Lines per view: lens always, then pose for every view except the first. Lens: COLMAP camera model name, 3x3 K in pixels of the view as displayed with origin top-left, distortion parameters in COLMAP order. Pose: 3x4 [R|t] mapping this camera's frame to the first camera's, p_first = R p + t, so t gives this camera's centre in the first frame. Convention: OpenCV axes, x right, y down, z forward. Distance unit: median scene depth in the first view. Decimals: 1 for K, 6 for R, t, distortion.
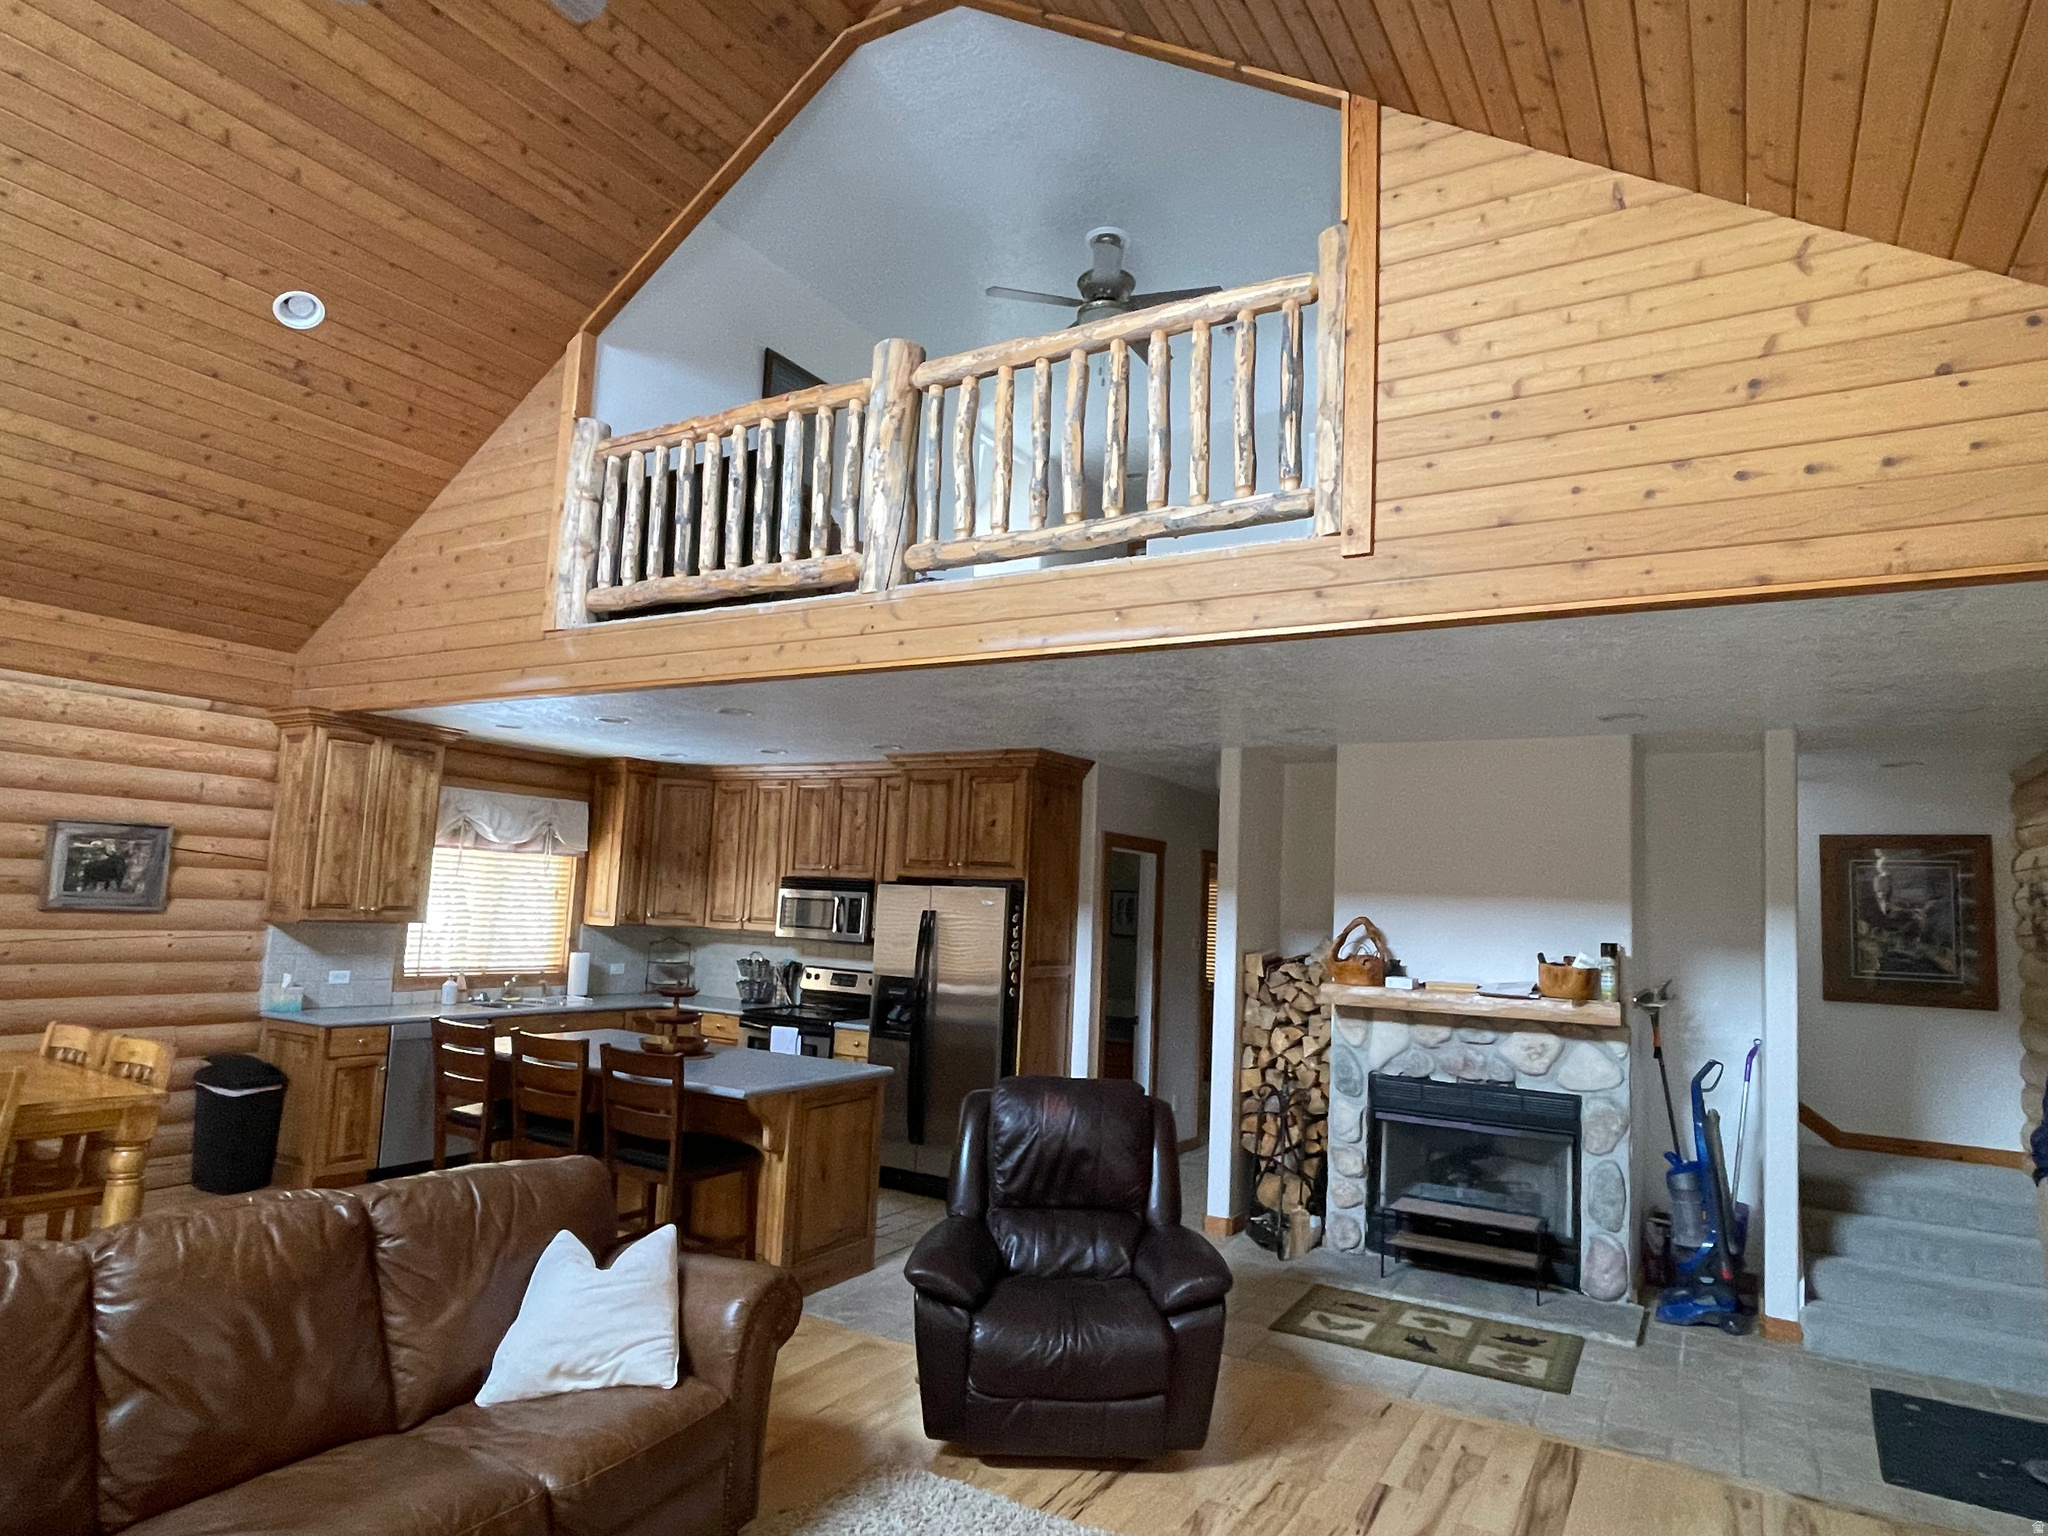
lens RADIAL K [[1184.8, 0, 1021.7], [0, 1184.8, 786.7], [0, 0, 1]] dist [-0.002308, -0.004600]
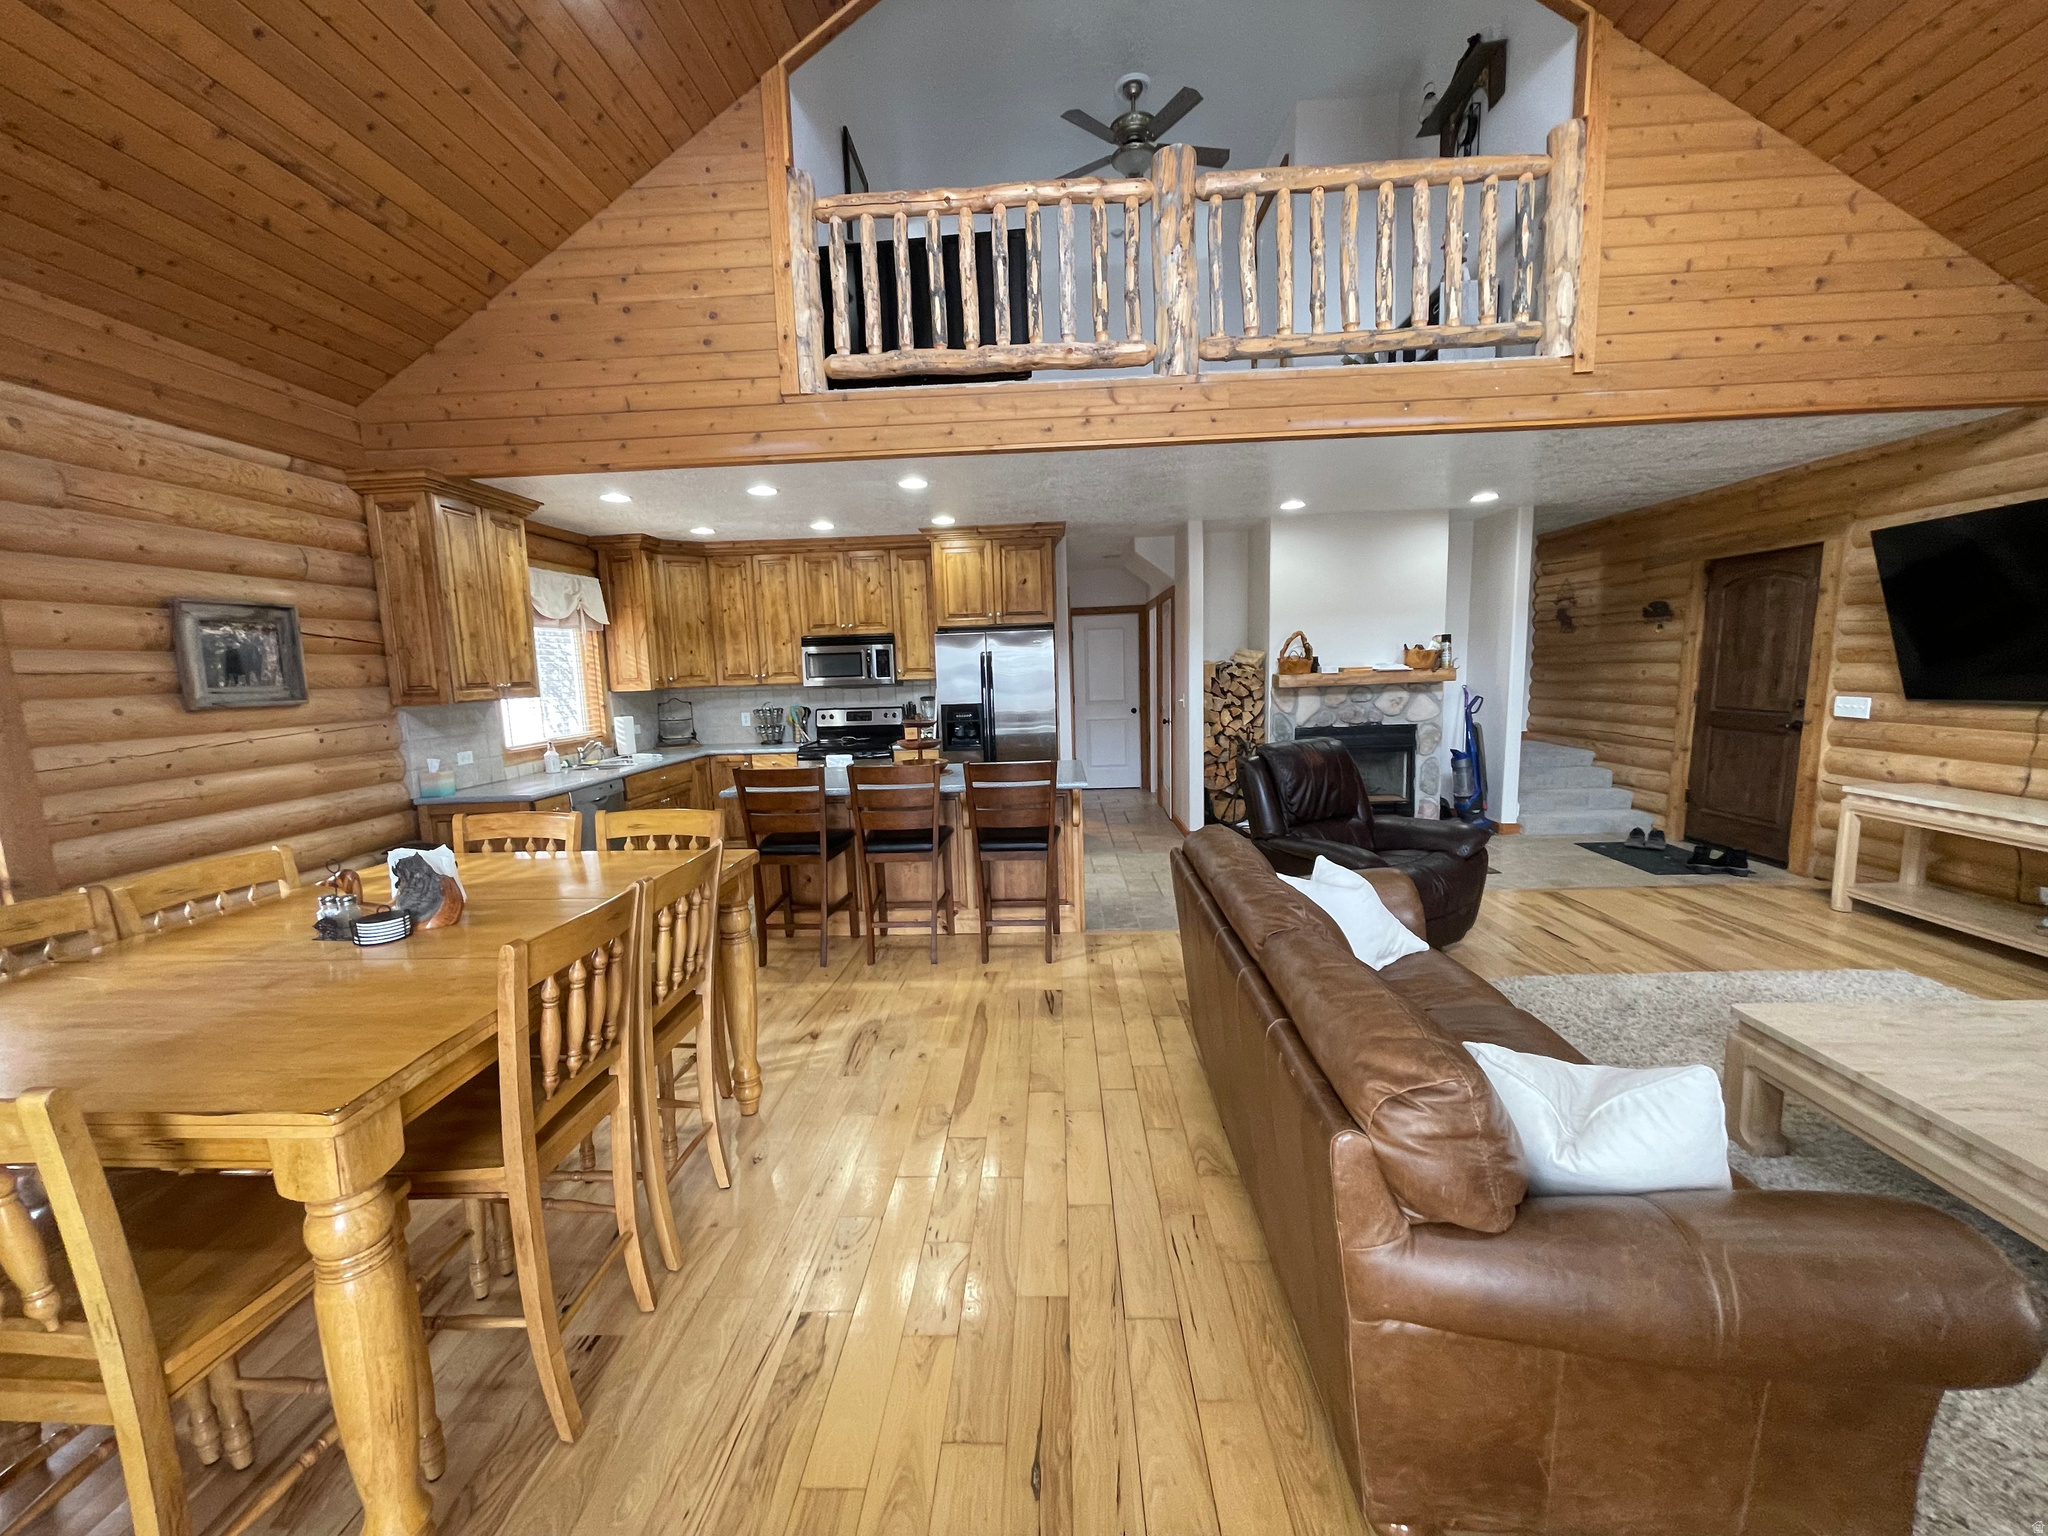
lens RADIAL K [[825.7, 0, 1018.5], [0, 825.7, 777.1], [0, 0, 1]] dist [-0.003085, 0.000666]
pose [[0.876683, -0.139070, 0.460528, -0.625569], [0.026251, 0.969706, 0.242858, 0.024189], [-0.480351, -0.200821, 0.853776, 0.223962]]
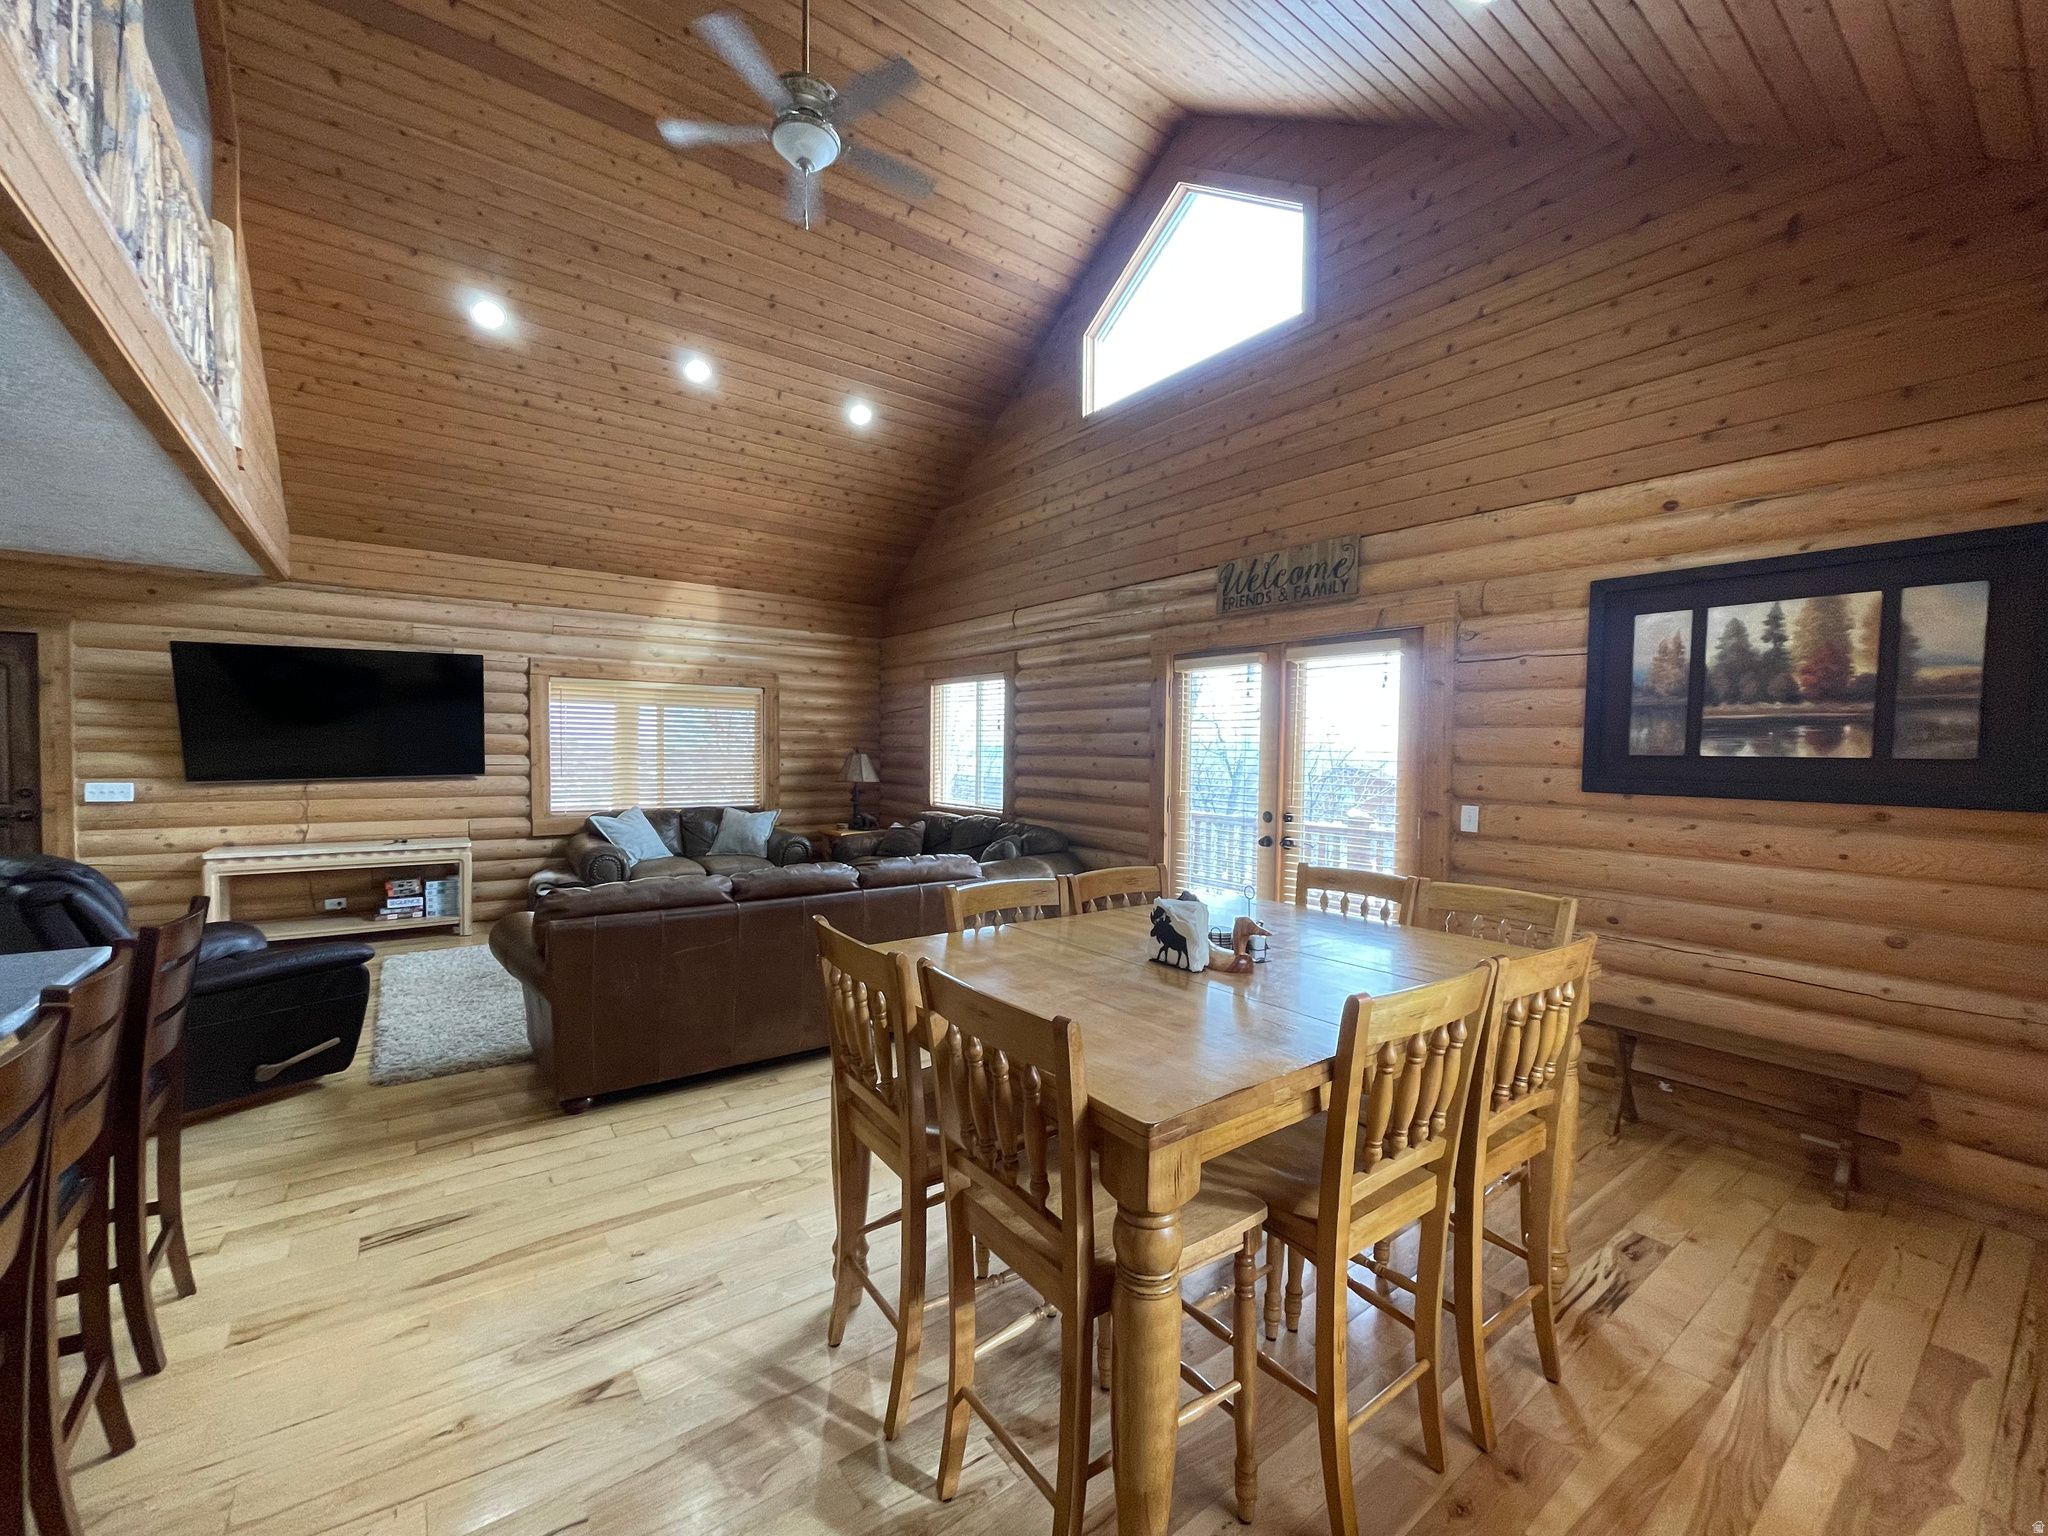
lens RADIAL K [[825.7, 0, 1020.2], [0, 825.7, 780.6], [0, 0, 1]] dist [-0.003085, 0.000666]
pose [[-0.923408, -0.074051, 0.376609, -0.774566], [-0.093862, 0.994987, -0.034502, 0.112025], [-0.372166, -0.067209, -0.925729, 1.087760]]
